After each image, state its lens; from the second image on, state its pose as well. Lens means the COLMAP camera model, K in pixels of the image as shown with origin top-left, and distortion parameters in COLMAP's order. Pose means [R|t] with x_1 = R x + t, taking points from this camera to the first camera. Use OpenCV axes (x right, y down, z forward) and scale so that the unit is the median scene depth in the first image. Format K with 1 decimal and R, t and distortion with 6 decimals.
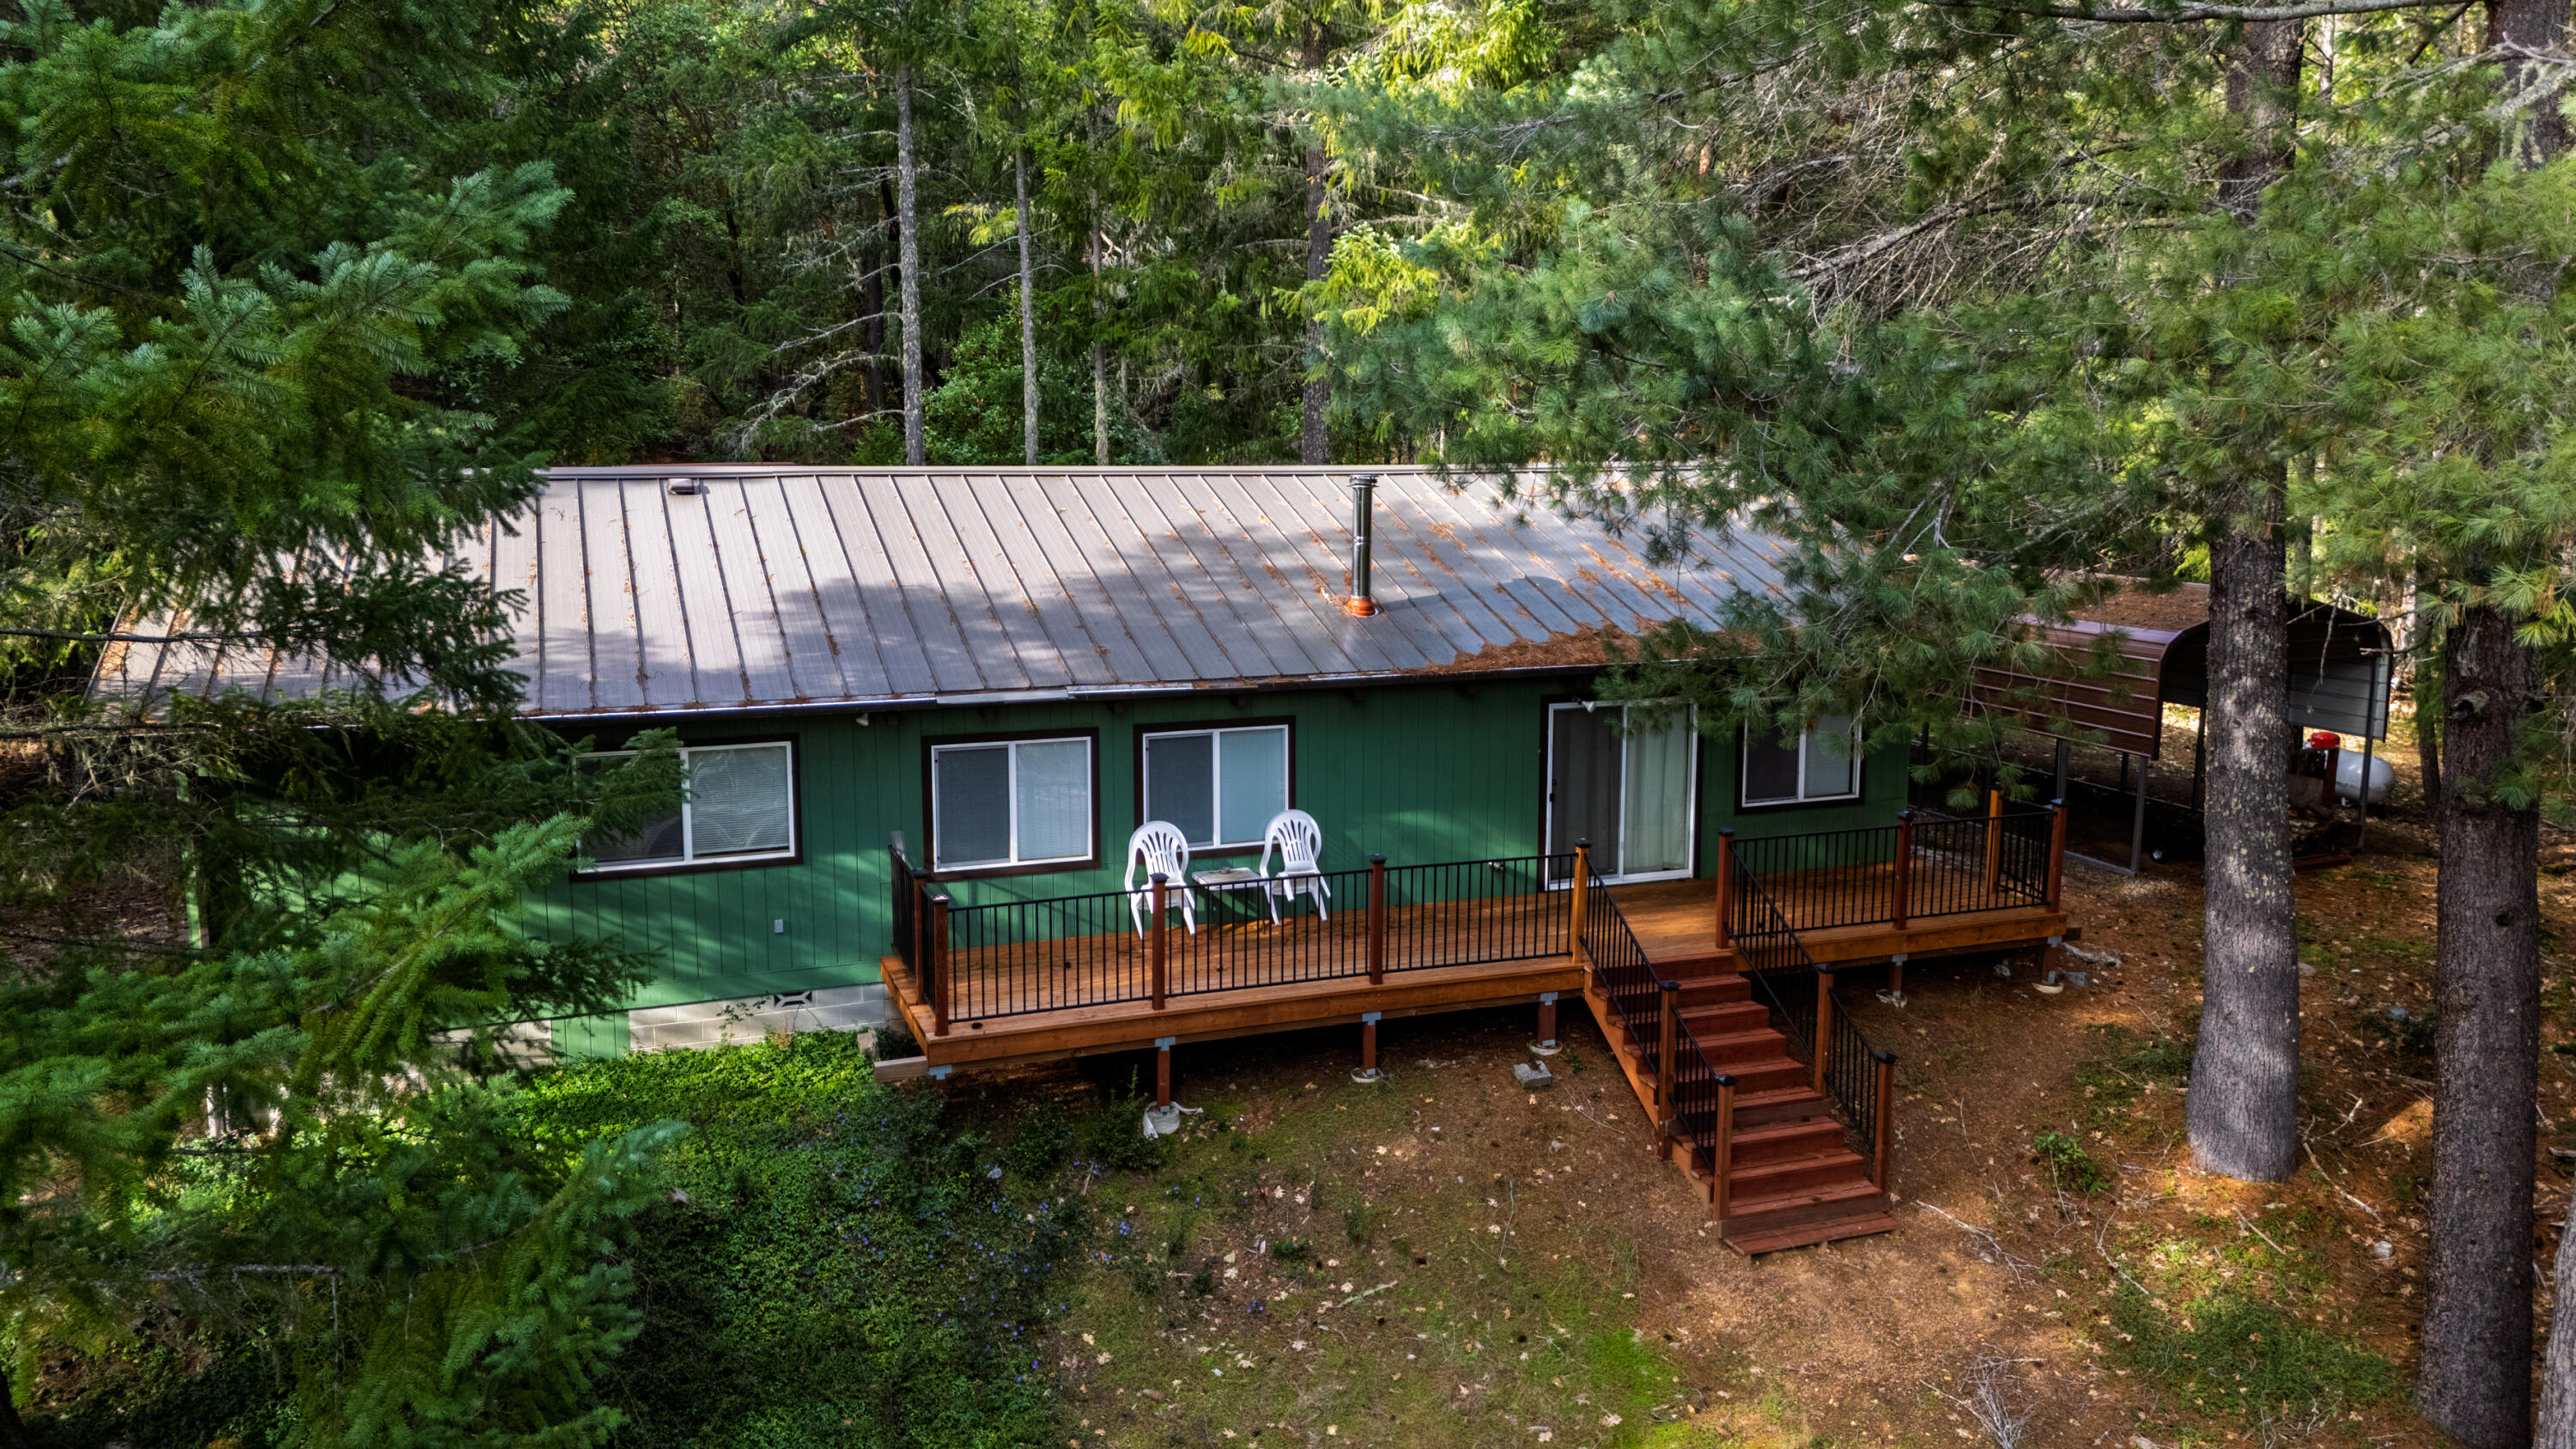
lens RADIAL K [[1873.3, 0, 1290.1], [0, 1873.3, 724.3], [0, 0, 1]] dist [0.065319, -0.058317]
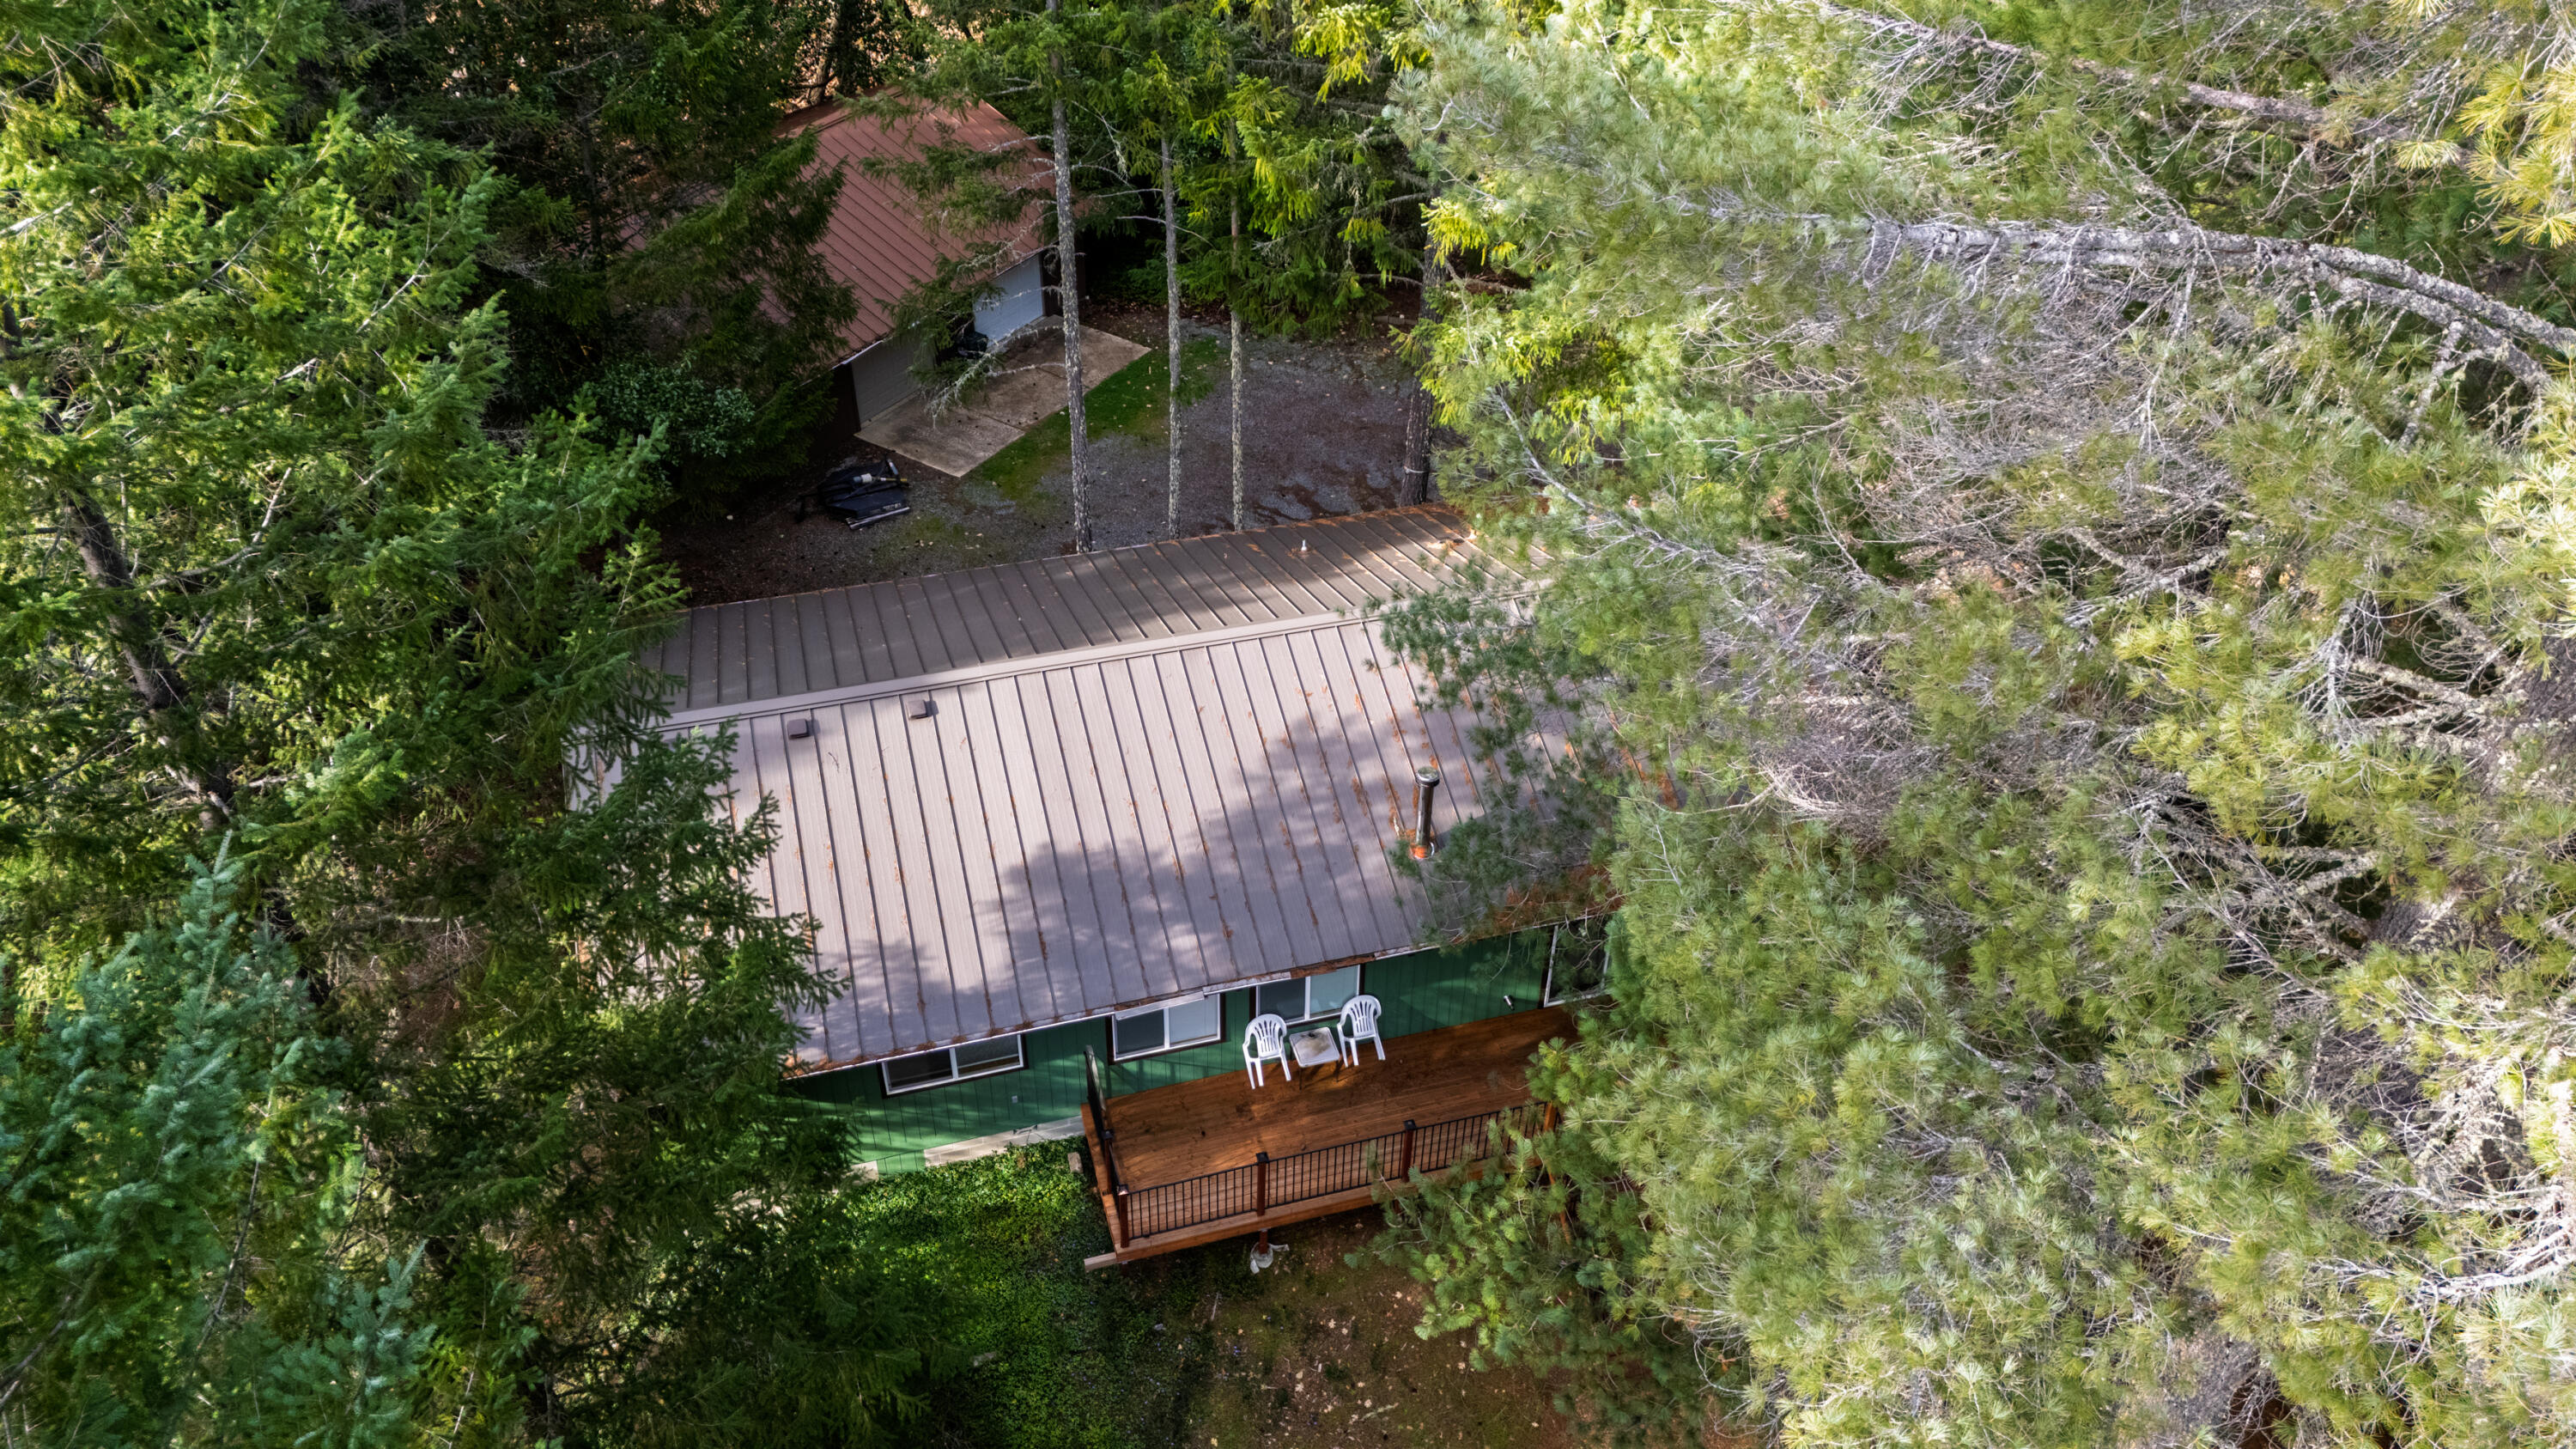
lens RADIAL K [[1873.3, 0, 1283.9], [0, 1873.3, 726.9], [0, 0, 1]] dist [0.065319, -0.058317]
pose [[0.996351, 0.059553, -0.061137, 0.018871], [-0.024154, 0.883793, 0.467254, -0.856769], [0.081859, -0.464073, 0.882007, -0.175431]]
